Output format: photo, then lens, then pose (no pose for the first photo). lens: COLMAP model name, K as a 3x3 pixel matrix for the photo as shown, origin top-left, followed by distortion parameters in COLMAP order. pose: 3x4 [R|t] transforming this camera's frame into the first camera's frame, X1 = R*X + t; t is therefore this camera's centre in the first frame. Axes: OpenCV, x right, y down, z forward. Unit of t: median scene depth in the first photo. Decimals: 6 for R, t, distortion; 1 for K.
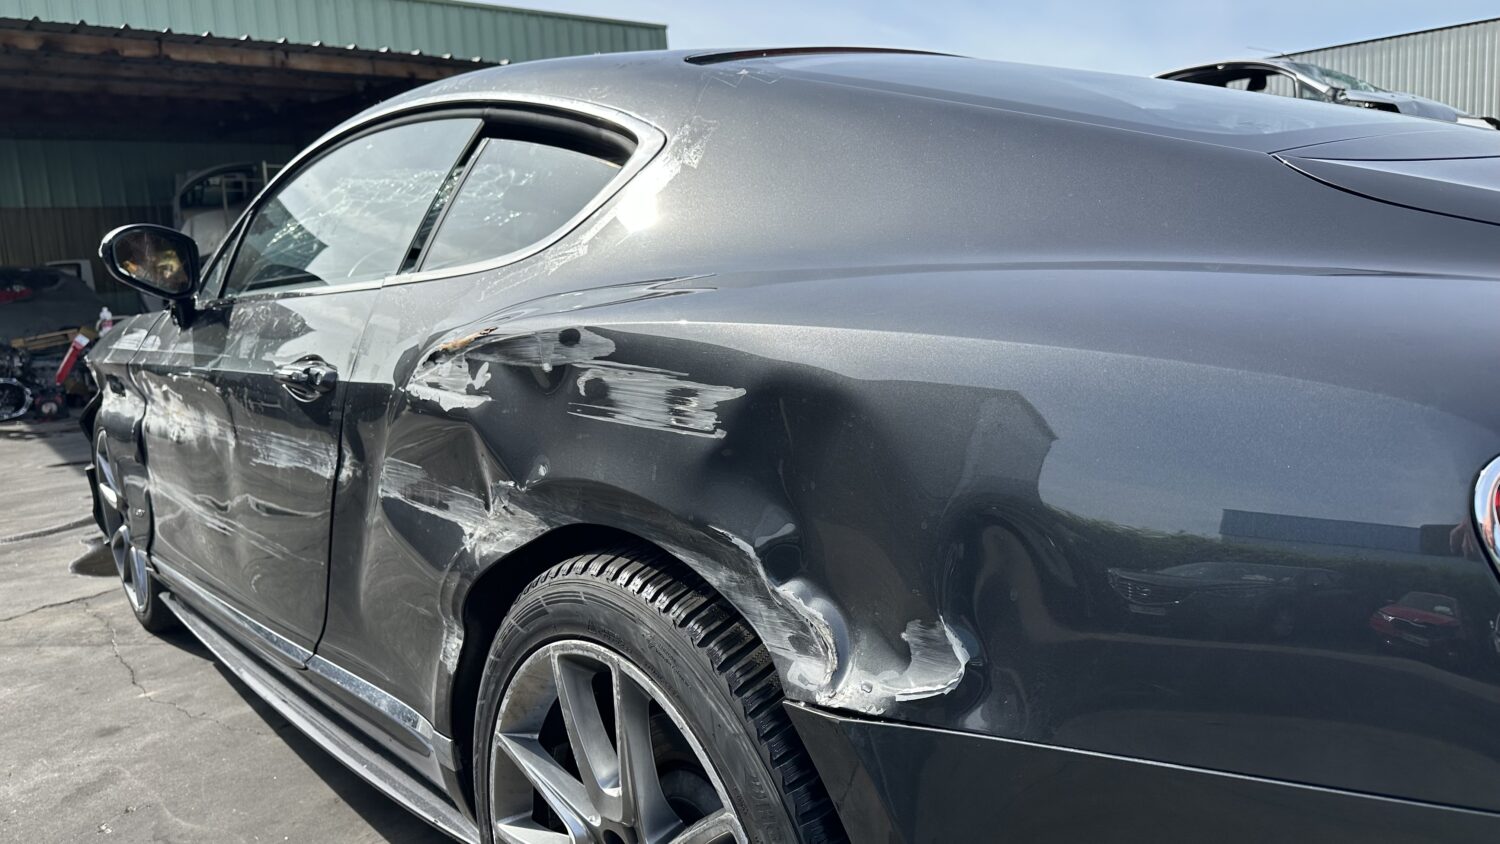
lens RADIAL K [[1050.3, 0, 725.8], [0, 1050.3, 423.8], [0, 0, 1]] dist [0.008613, 0.006110]
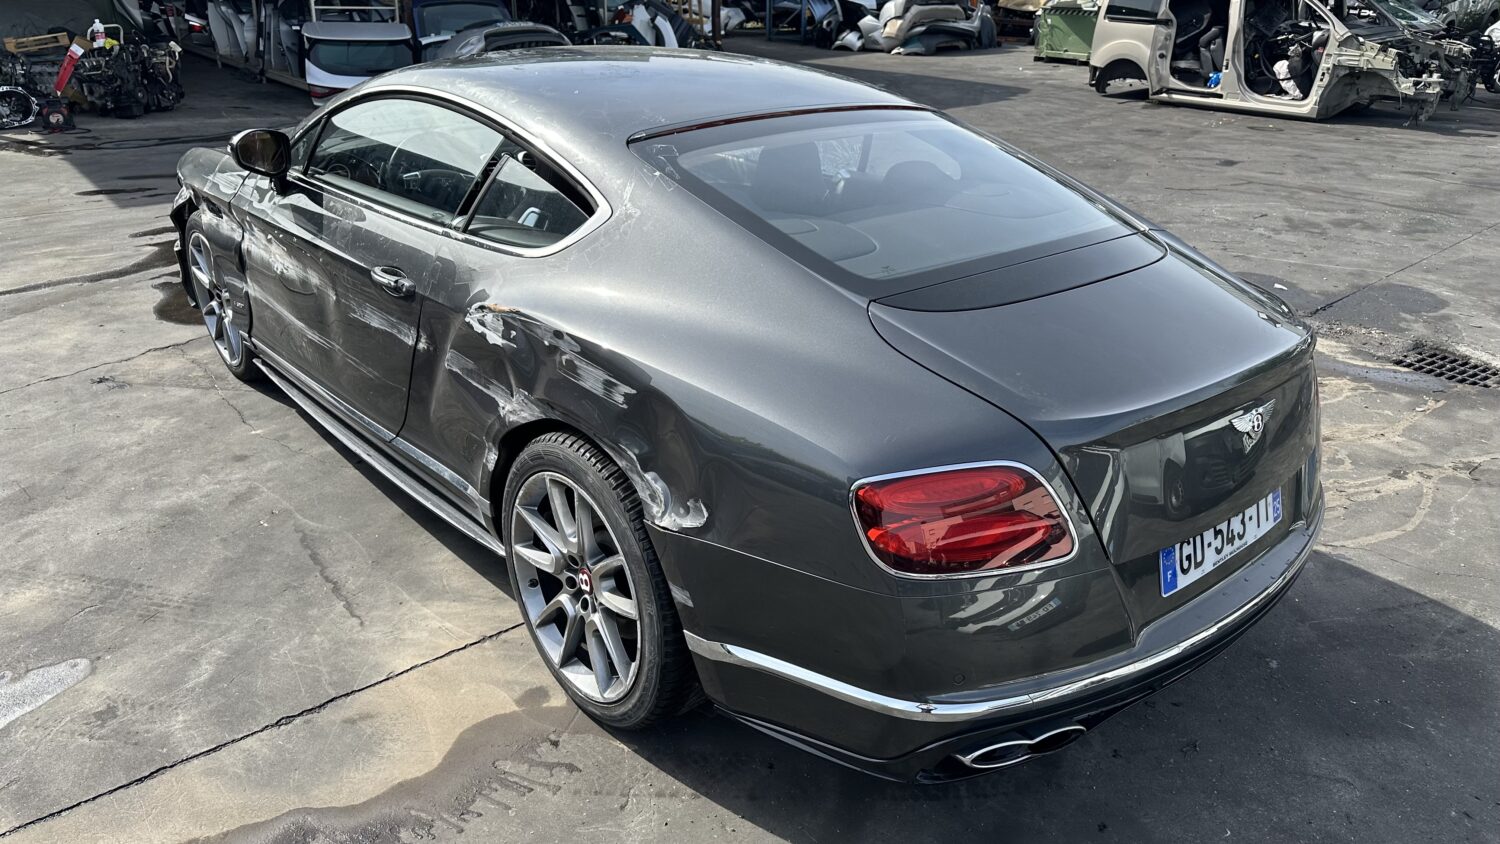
lens RADIAL K [[1045.3, 0, 750.0], [0, 1045.3, 422.0], [0, 0, 1]] dist [0.001150, -0.006544]
pose [[0.996224, 0.061355, 0.061419, 0.086549], [-0.076036, 0.958078, 0.276235, -0.407275], [-0.041896, -0.279862, 0.959126, -0.813328]]
